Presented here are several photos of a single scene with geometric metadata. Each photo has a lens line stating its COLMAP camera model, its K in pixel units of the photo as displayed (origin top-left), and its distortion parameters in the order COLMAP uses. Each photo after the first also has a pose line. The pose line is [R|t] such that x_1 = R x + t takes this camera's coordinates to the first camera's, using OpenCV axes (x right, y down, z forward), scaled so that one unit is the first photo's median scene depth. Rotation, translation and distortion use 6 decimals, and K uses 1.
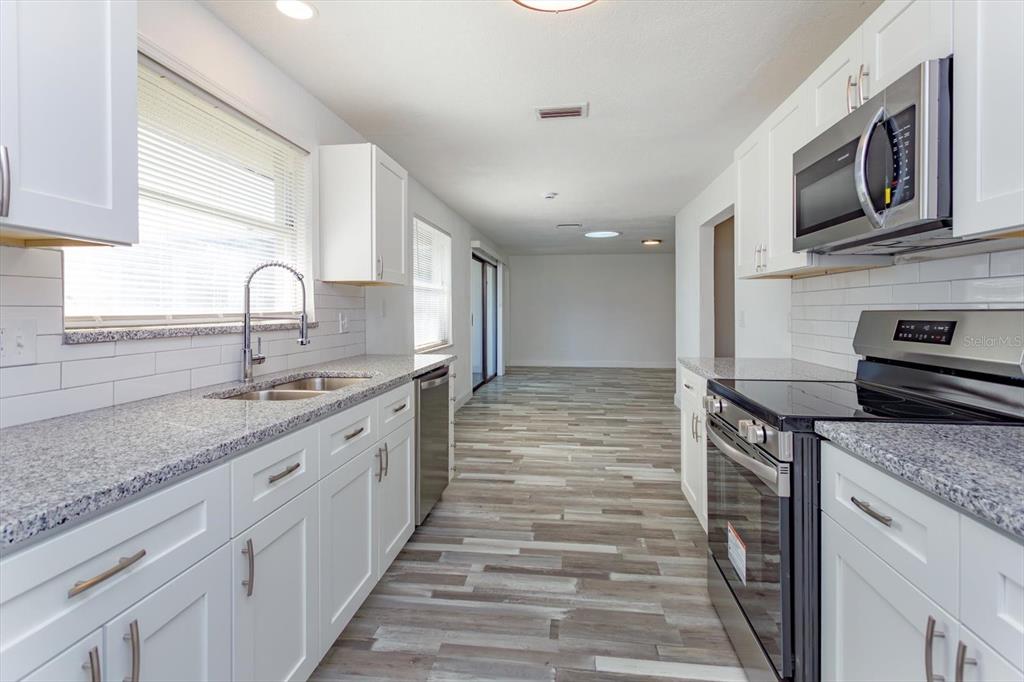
lens RADIAL K [[495.1, 0, 508.8], [0, 495.1, 304.7], [0, 0, 1]] dist [0.007263, 0.001353]
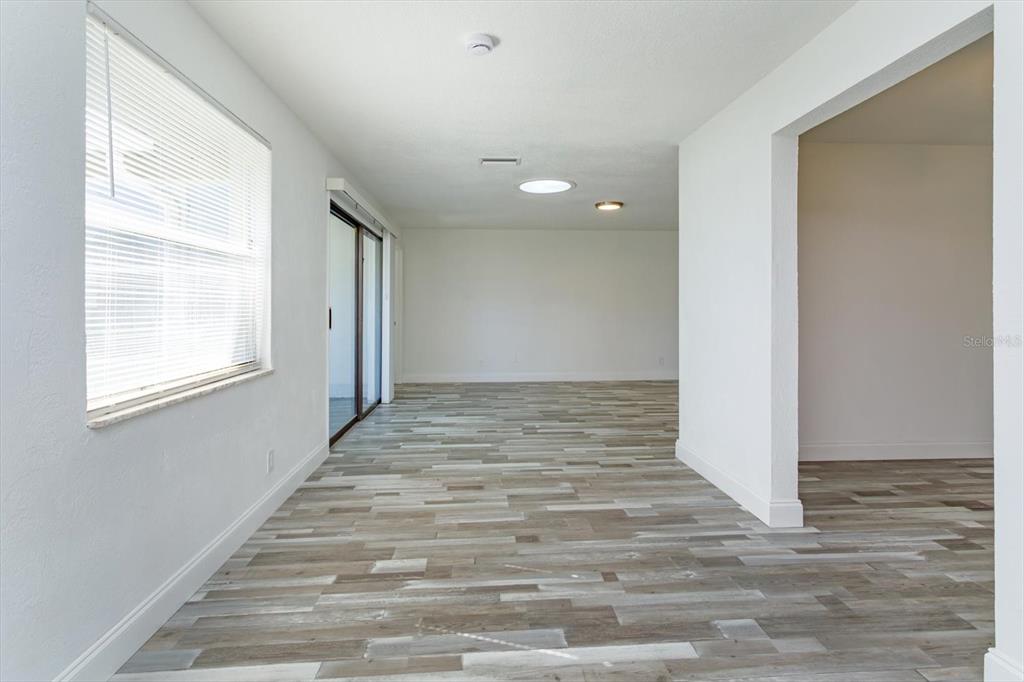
lens RADIAL K [[495.1, 0, 508.8], [0, 495.1, 304.7], [0, 0, 1]] dist [0.007263, 0.001353]
pose [[0.979823, 0.004073, 0.199828, 0.012310], [-0.004855, 0.999982, 0.003423, 0.010965], [-0.199810, -0.004324, 0.979825, 0.373998]]
